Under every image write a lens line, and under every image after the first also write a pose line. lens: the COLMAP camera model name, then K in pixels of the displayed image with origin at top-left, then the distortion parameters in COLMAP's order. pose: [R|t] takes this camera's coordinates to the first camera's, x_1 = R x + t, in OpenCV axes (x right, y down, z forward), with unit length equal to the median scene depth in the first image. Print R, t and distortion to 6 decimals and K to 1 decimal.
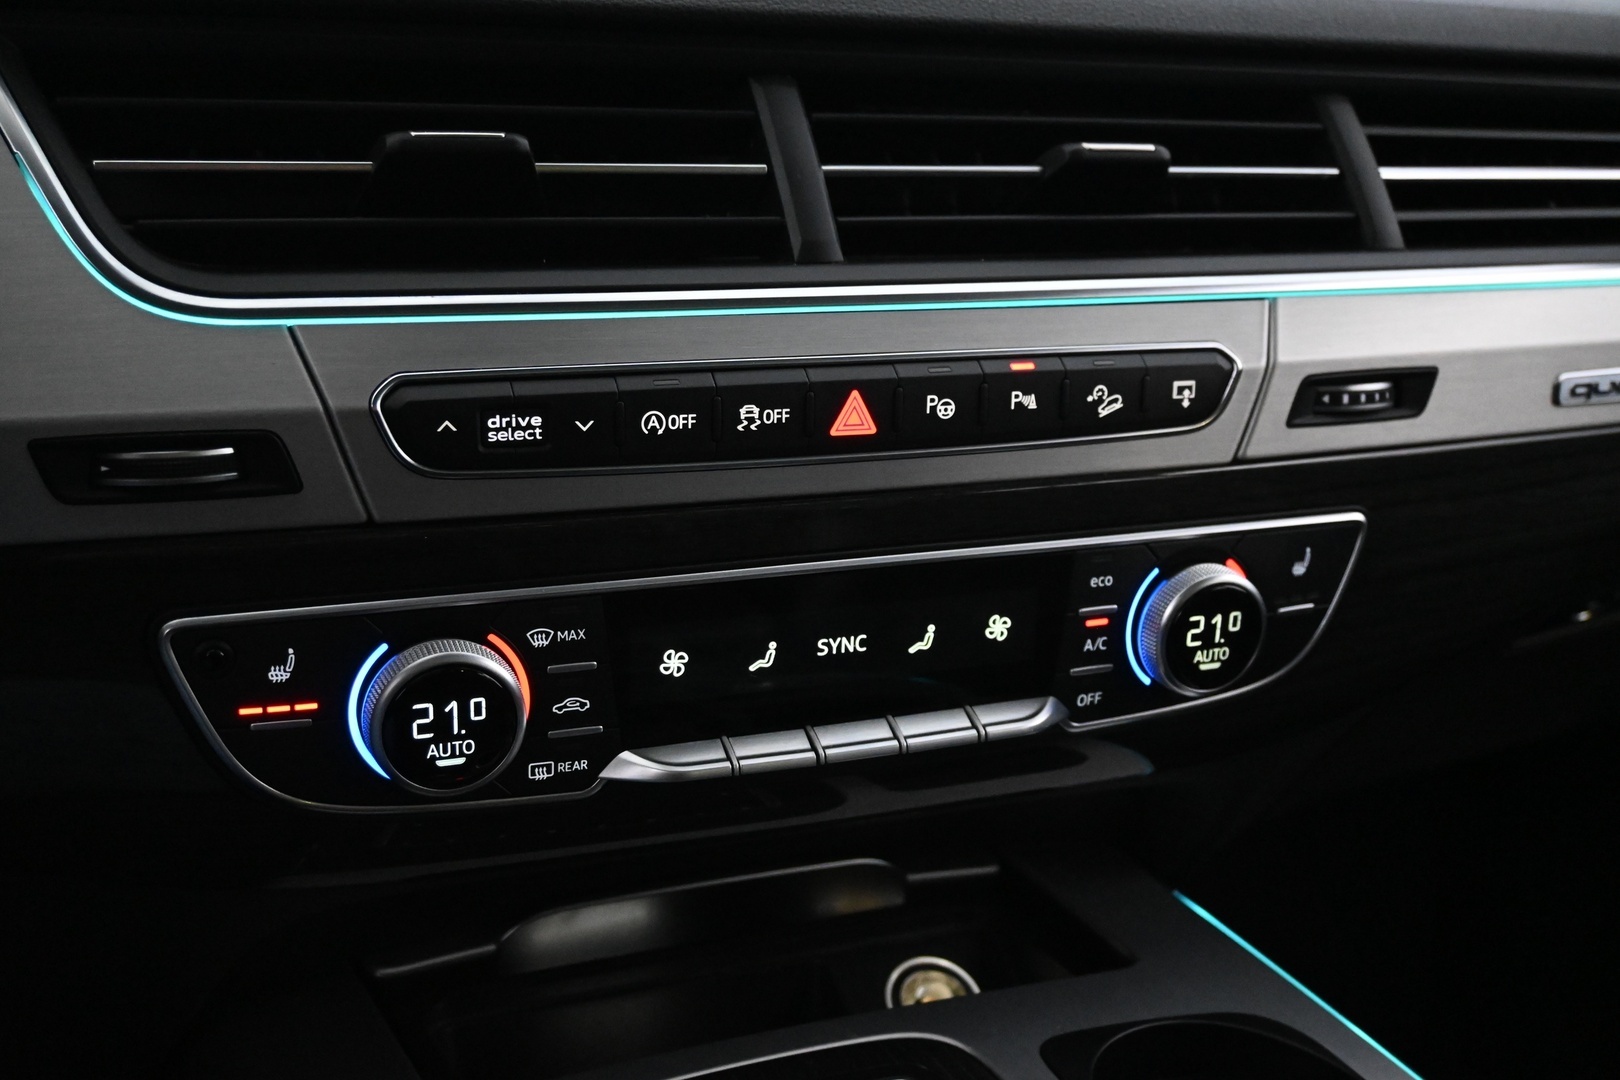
lens RADIAL K [[1730.2, 0, 810.0], [0, 1730.2, 540.0], [0, 0, 1]] dist [-0.000712, -0.016899]
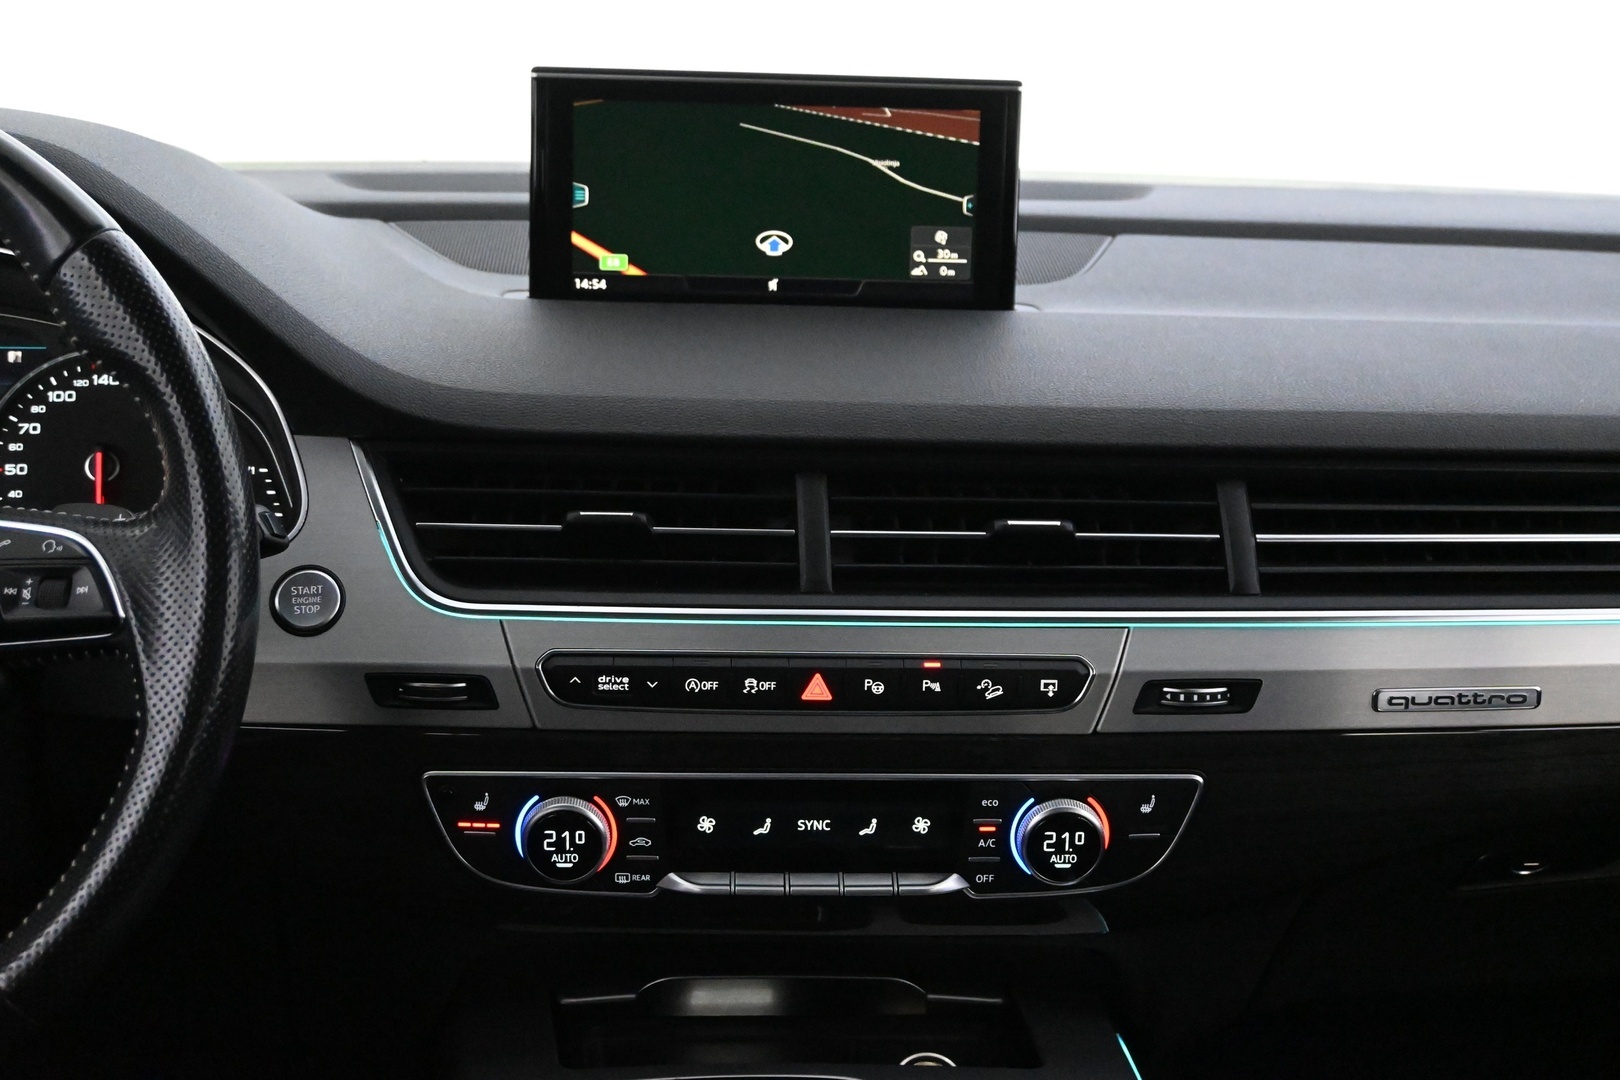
lens RADIAL K [[2267.9, 0, 810.0], [0, 2267.9, 540.0], [0, 0, 1]] dist [-0.001589, 0.045707]
pose [[0.943303, 0.068520, -0.324783, 0.692618], [-0.086196, 0.995461, -0.040334, -0.120612], [0.320545, 0.066042, 0.944928, -1.042963]]
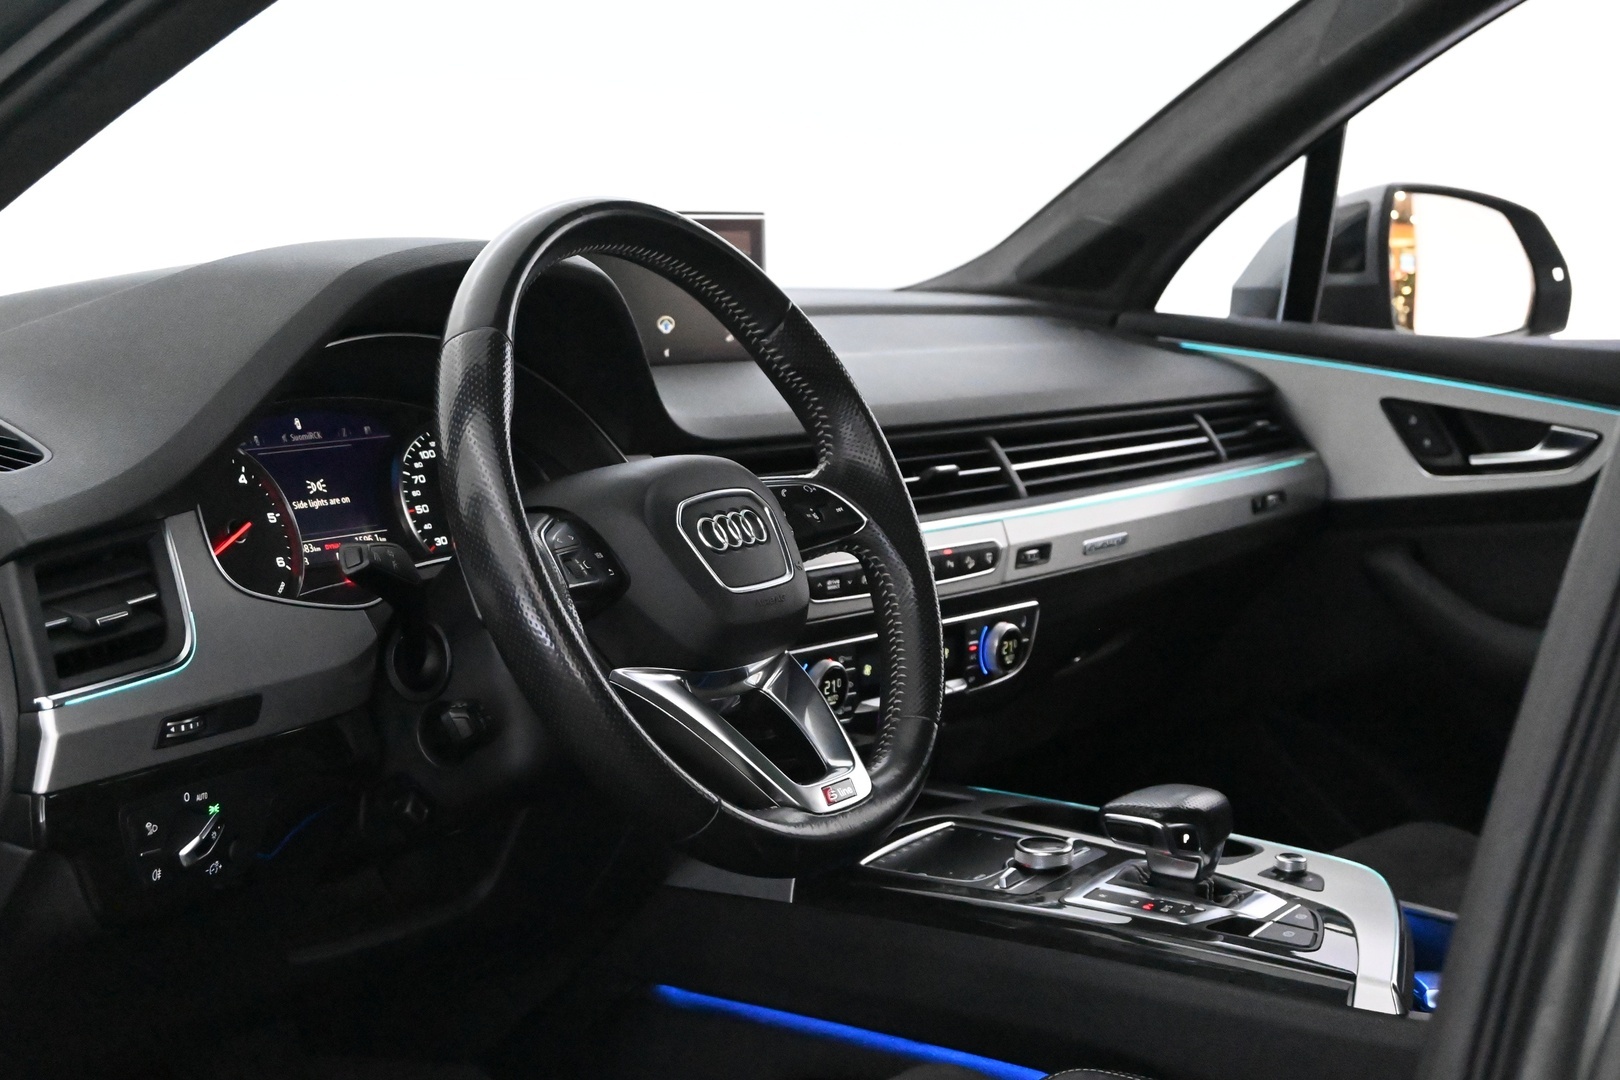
lens RADIAL K [[2825.1, 0, 809.4], [0, 2825.1, 424.8], [0, 0, 1]] dist [0.037672, 0.002578]
pose [[0.864410, -0.063228, 0.498796, -2.246572], [0.152800, 0.978175, -0.140807, 0.293052], [-0.479007, 0.197931, 0.855205, -2.702044]]
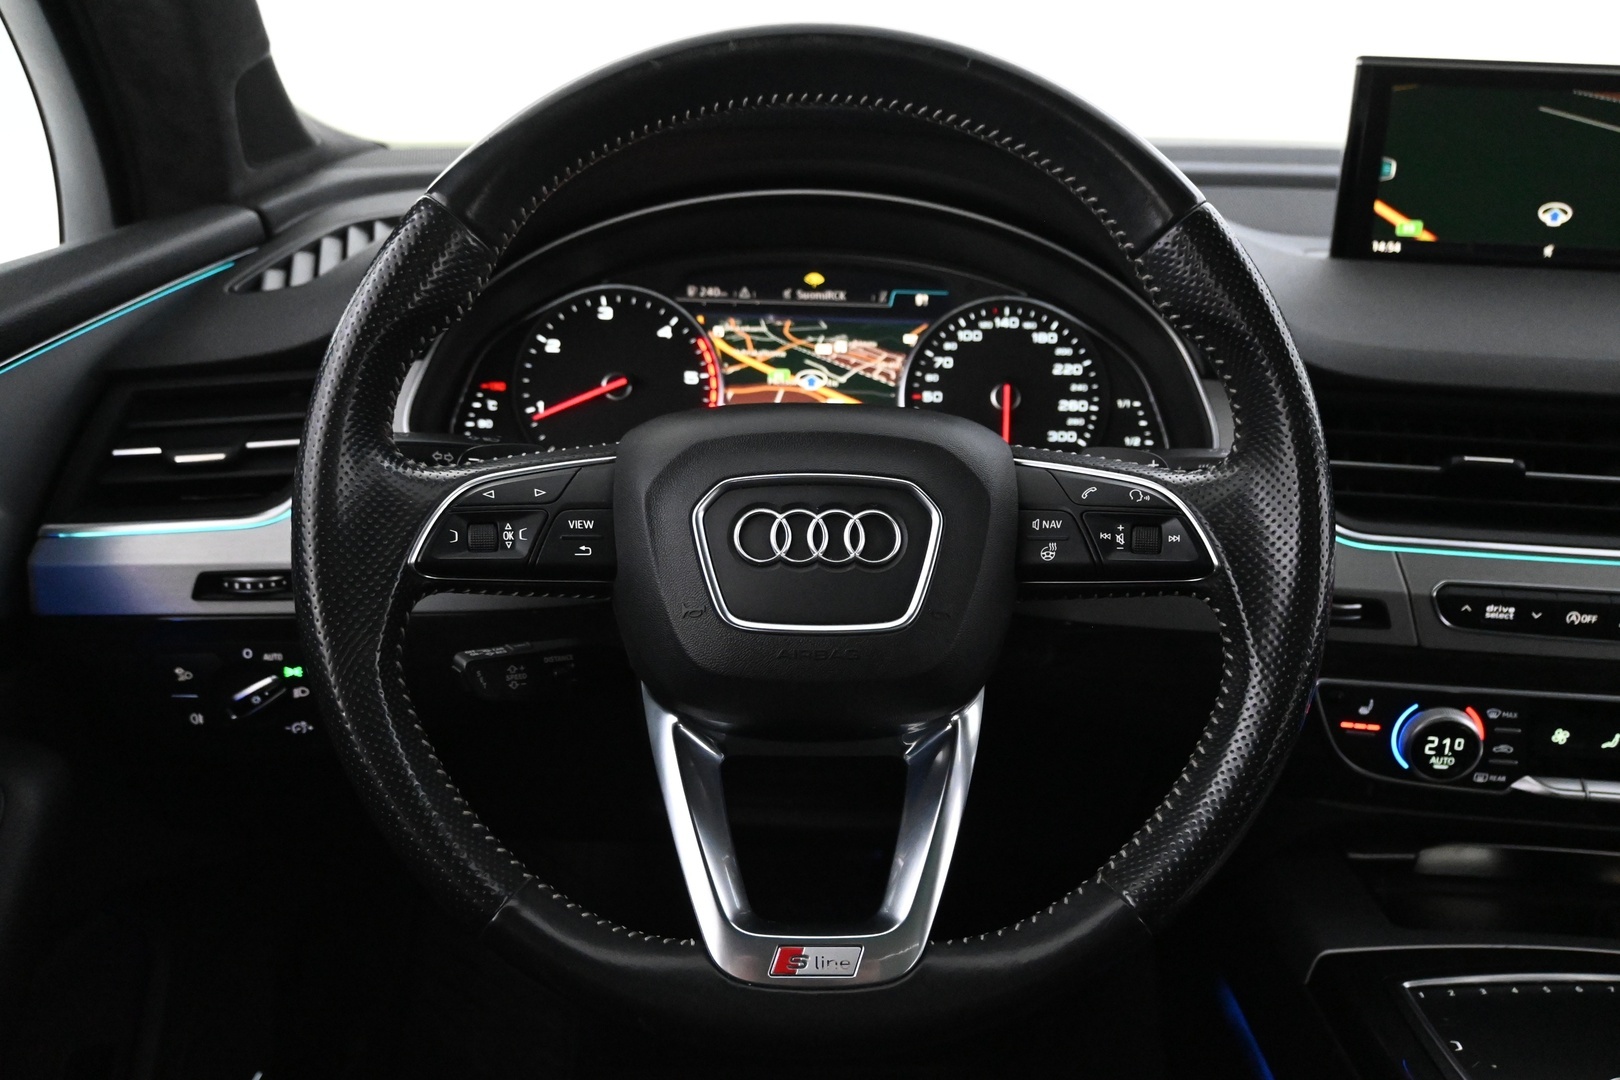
lens RADIAL K [[1508.3, 0, 810.0], [0, 1508.3, 540.0], [0, 0, 1]] dist [-0.004913, -0.028306]
pose [[0.886448, 0.143614, -0.439983, -0.110400], [-0.124565, 0.989592, 0.072045, -0.156087], [0.445751, -0.009058, 0.895111, -0.839043]]
